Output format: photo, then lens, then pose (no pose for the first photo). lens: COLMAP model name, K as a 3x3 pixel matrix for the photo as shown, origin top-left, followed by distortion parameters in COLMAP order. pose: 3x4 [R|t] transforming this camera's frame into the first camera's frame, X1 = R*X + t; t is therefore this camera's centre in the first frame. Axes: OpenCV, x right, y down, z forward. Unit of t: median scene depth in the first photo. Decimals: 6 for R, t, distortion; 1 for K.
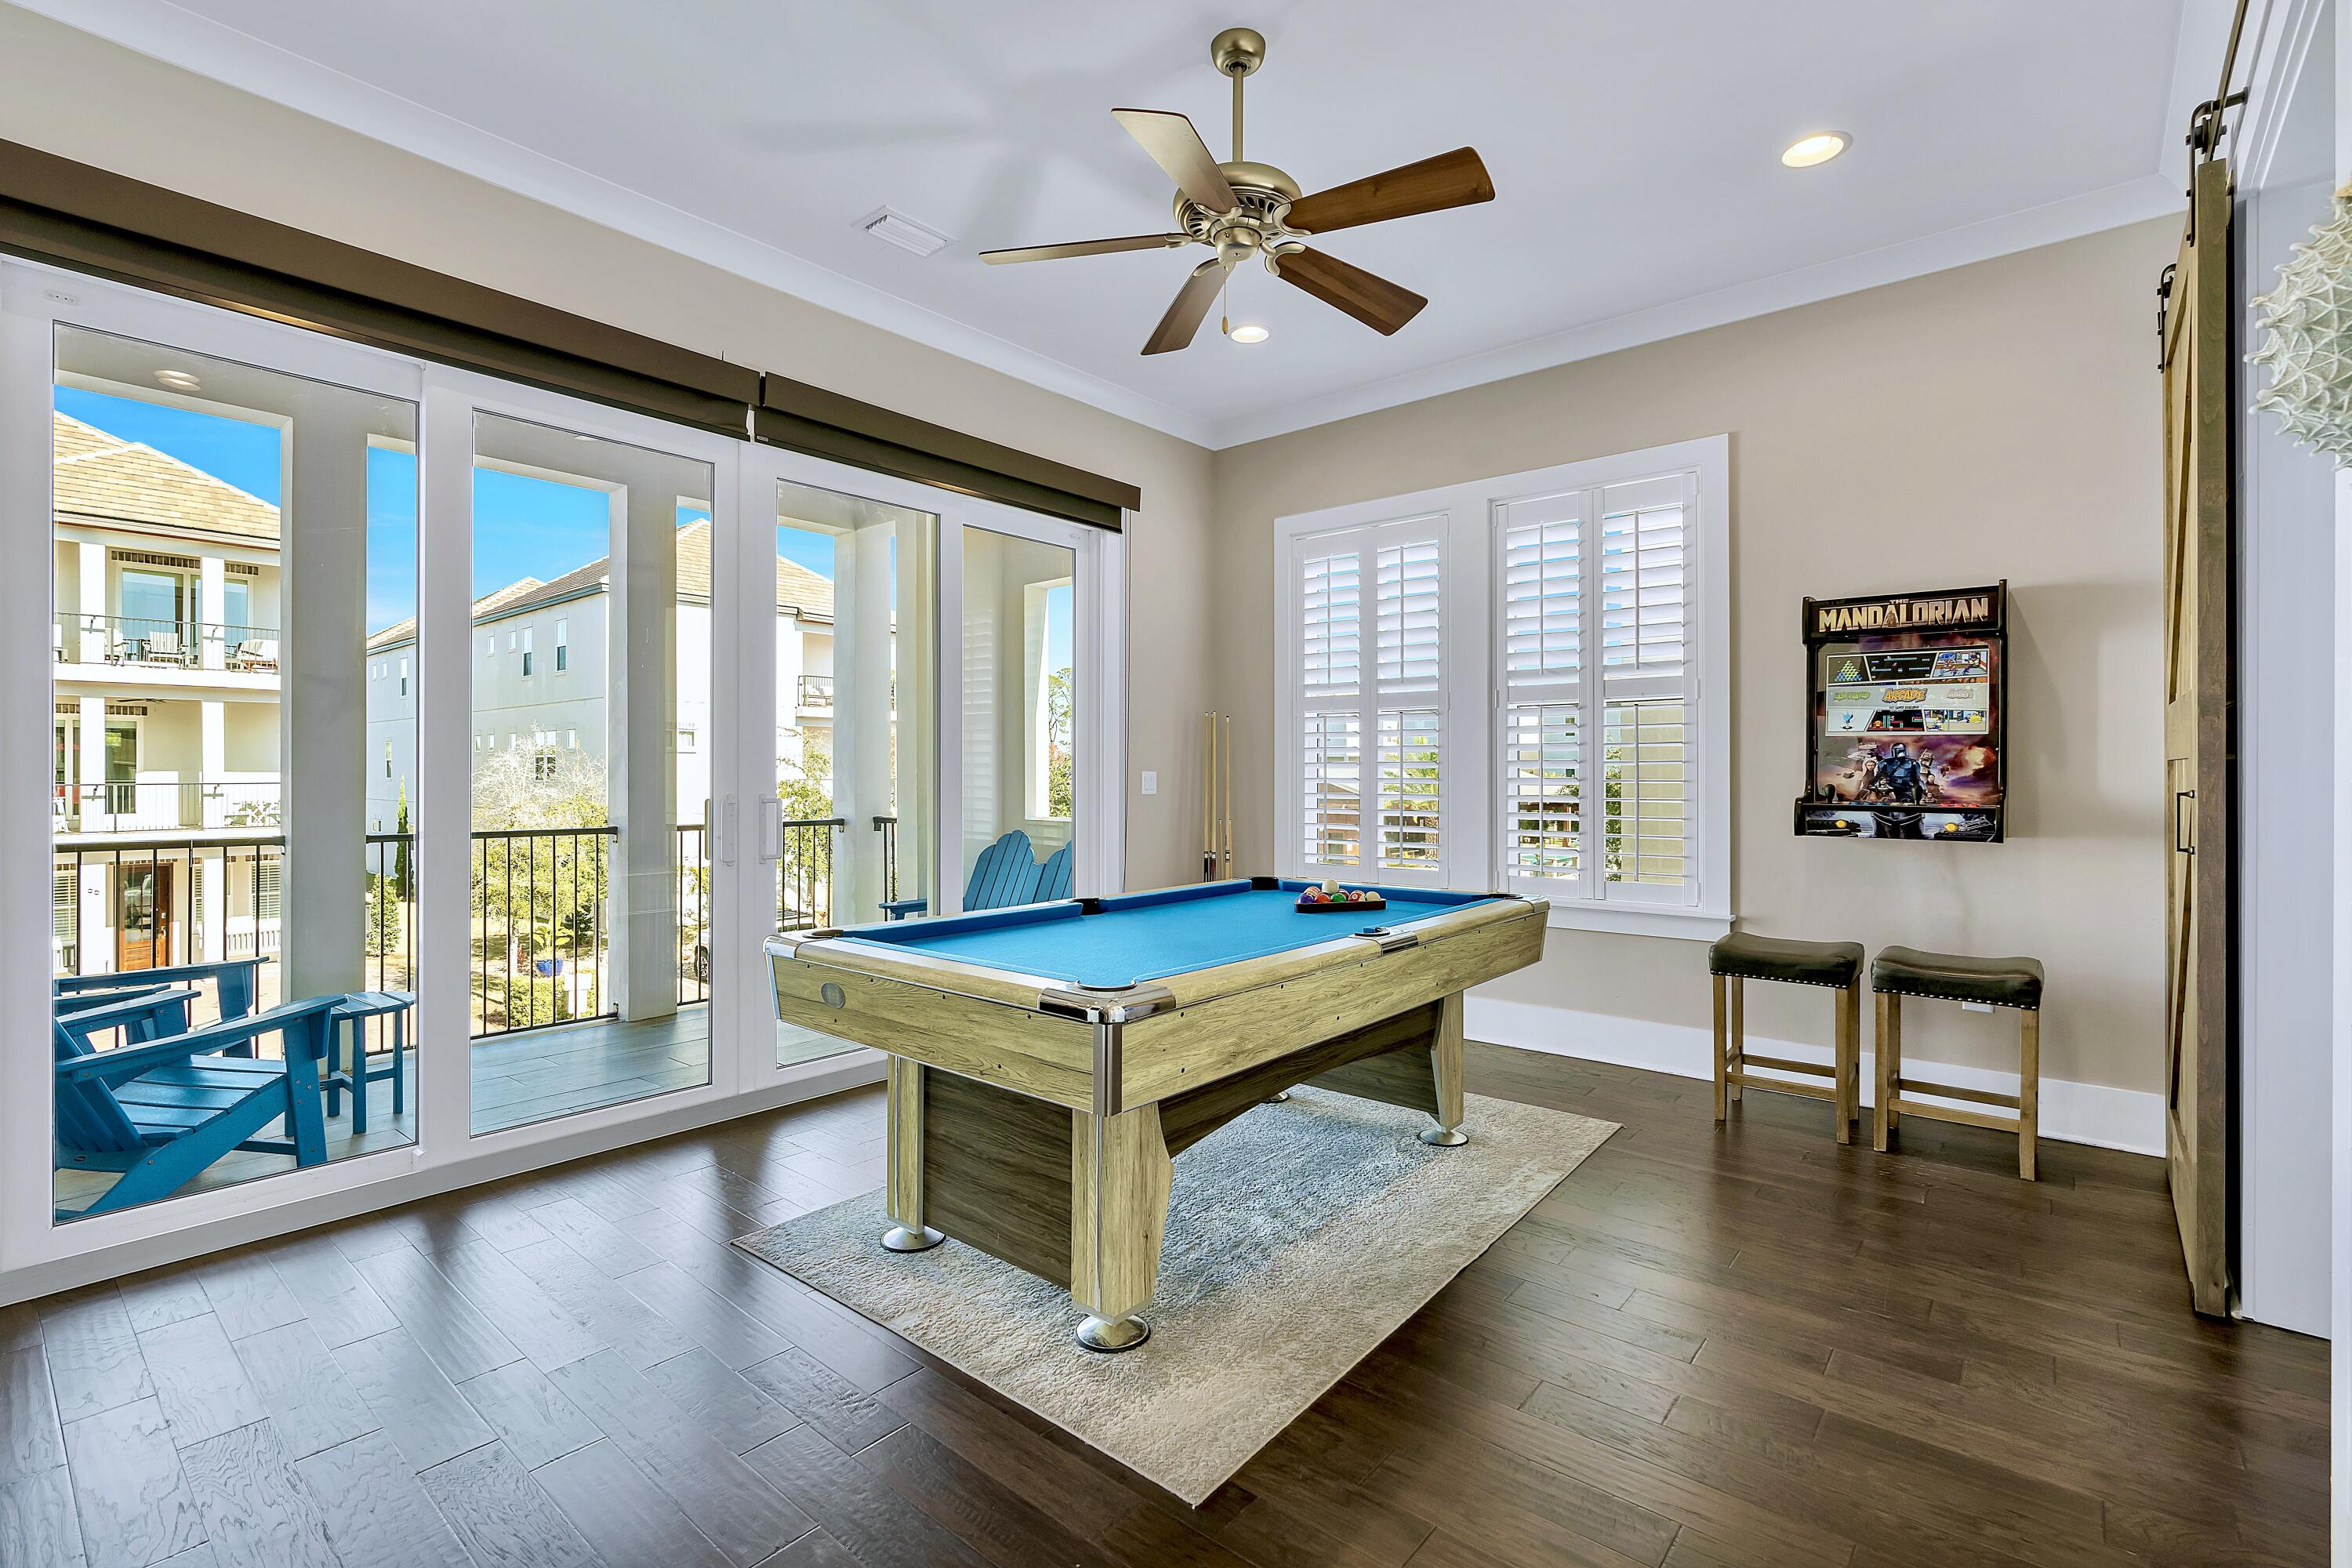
lens RADIAL K [[1049.5, 0, 1204.1], [0, 1049.5, 768.5], [0, 0, 1]] dist [-0.000221, 0.000776]
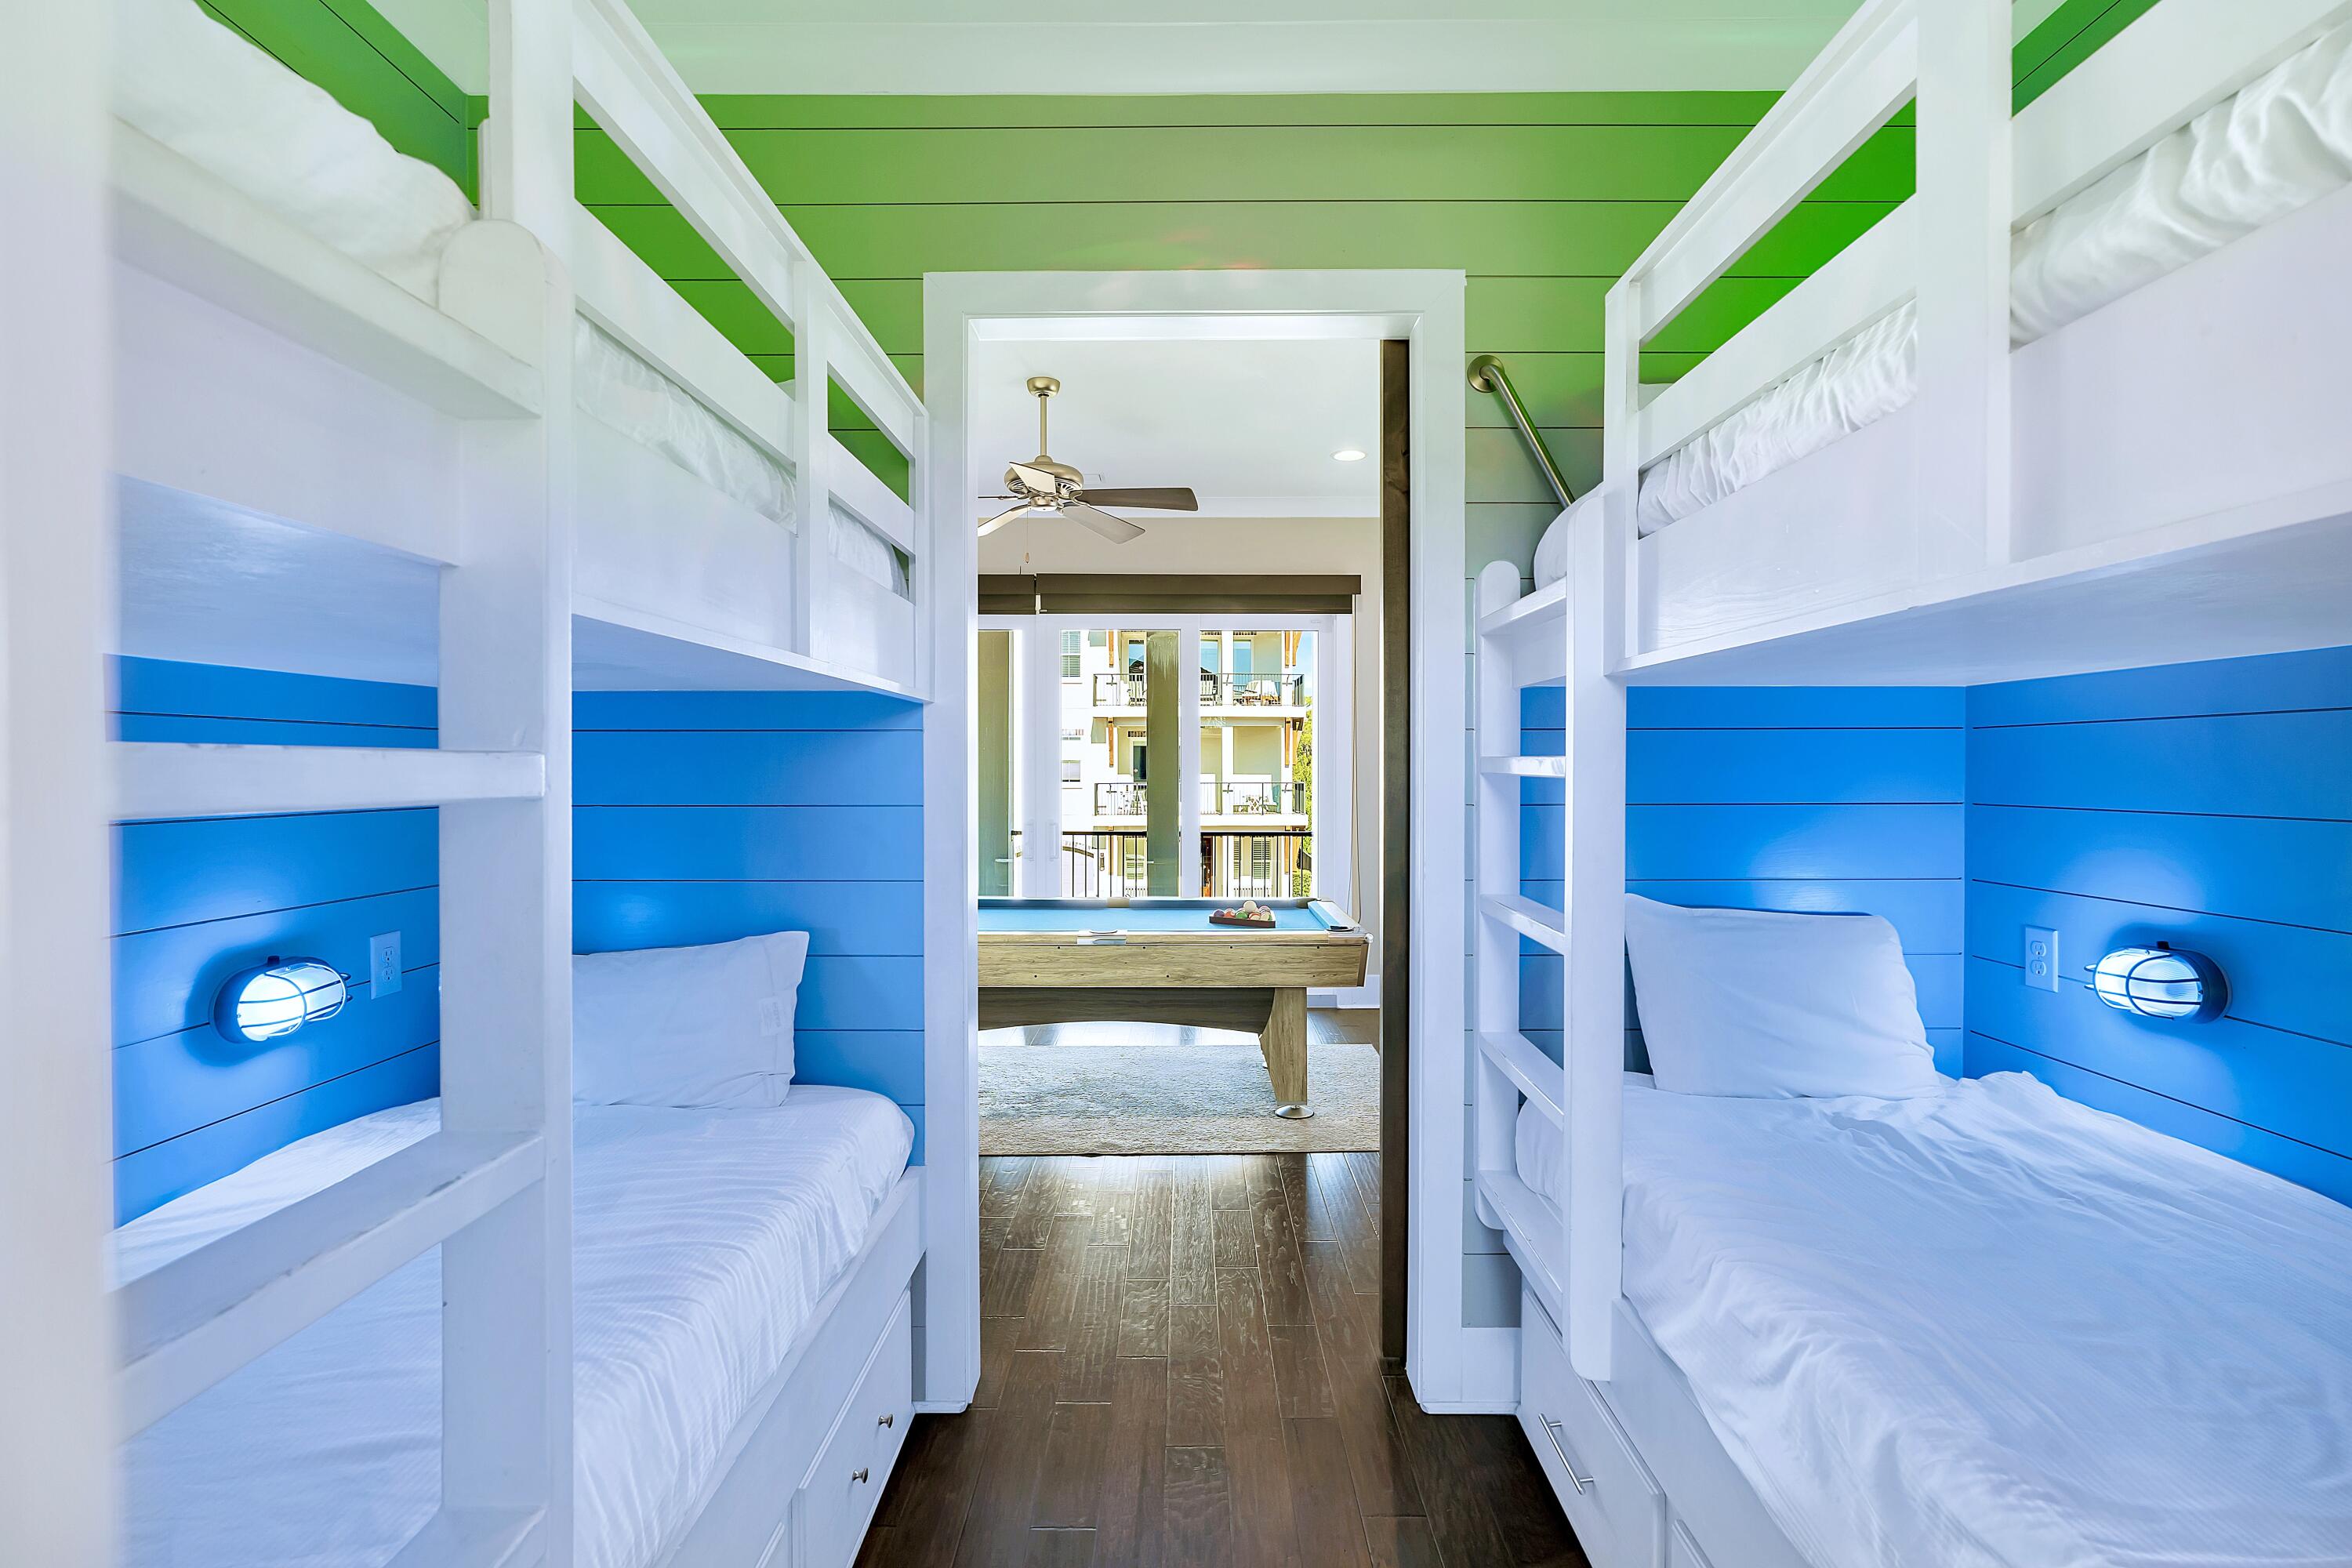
lens RADIAL K [[1049.5, 0, 1178.2], [0, 1049.5, 771.8], [0, 0, 1]] dist [-0.000221, 0.000776]
pose [[0.647987, 0.003166, -0.761644, 0.105201], [-0.000195, 0.999992, 0.003991, -0.006292], [0.761651, -0.002438, 0.647983, 0.006718]]
